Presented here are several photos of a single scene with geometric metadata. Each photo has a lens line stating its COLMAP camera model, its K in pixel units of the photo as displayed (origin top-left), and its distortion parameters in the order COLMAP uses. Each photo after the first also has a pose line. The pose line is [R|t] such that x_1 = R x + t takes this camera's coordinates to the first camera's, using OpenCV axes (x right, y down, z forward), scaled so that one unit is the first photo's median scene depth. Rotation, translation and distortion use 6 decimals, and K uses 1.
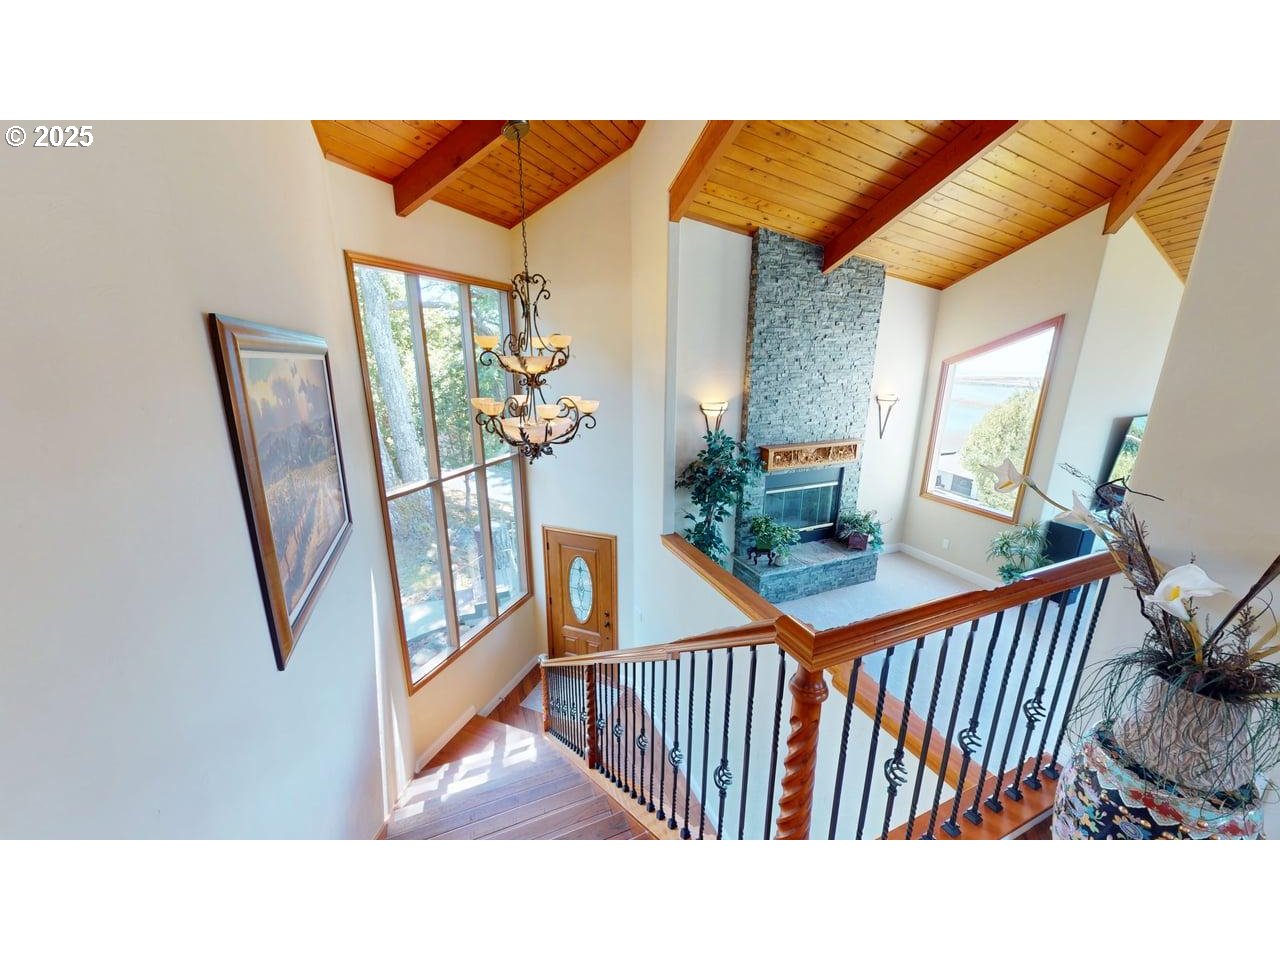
lens RADIAL K [[472.3, 0, 636.9], [0, 472.3, 479.6], [0, 0, 1]] dist [-0.003167, -0.000350]
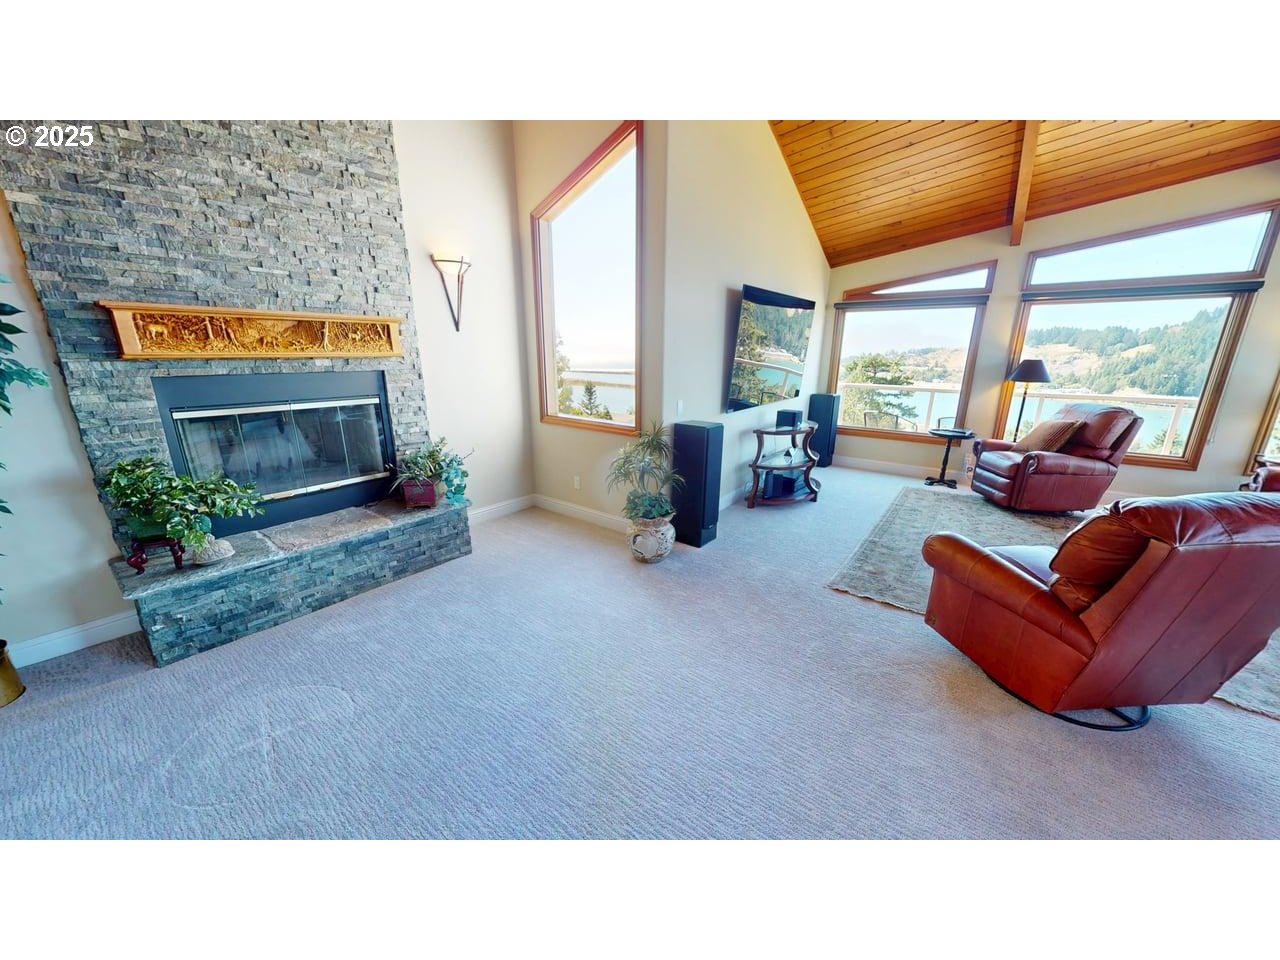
lens RADIAL K [[472.3, 0, 634.9], [0, 472.3, 478.9], [0, 0, 1]] dist [-0.003167, -0.000350]
pose [[0.869453, -0.128873, 0.476910, 0.430221], [0.125792, 0.991308, 0.038546, 0.125556], [-0.477732, 0.026478, 0.878106, 0.364750]]
